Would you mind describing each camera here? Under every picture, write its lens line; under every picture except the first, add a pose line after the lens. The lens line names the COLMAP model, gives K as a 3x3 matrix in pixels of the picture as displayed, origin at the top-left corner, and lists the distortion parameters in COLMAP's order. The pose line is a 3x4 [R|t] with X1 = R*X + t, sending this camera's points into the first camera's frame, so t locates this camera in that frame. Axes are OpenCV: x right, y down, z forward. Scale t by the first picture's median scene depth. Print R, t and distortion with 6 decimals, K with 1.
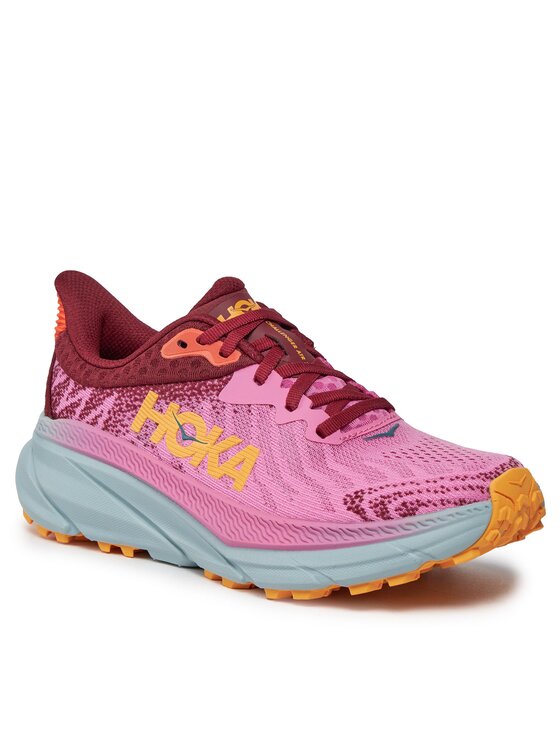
lens RADIAL K [[2179.4, 0, 278.8], [0, 2179.4, 367.2], [0, 0, 1]] dist [0.921407, 0.000000]
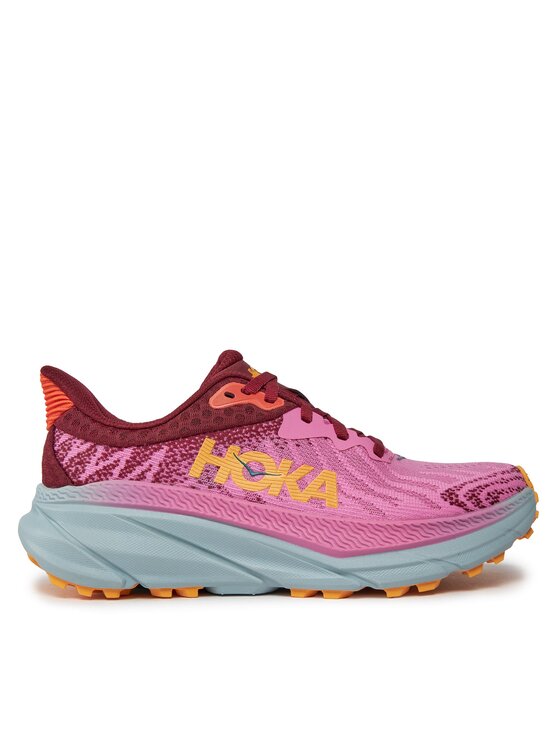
lens RADIAL K [[856.9, 0, 281.7], [0, 856.9, 379.0], [0, 0, 1]] dist [0.008709, 0.000000]
pose [[0.798502, 0.008190, 0.601937, -0.290656], [0.135650, 0.971743, -0.193168, 0.070775], [-0.586510, 0.235898, 0.774828, 0.640979]]
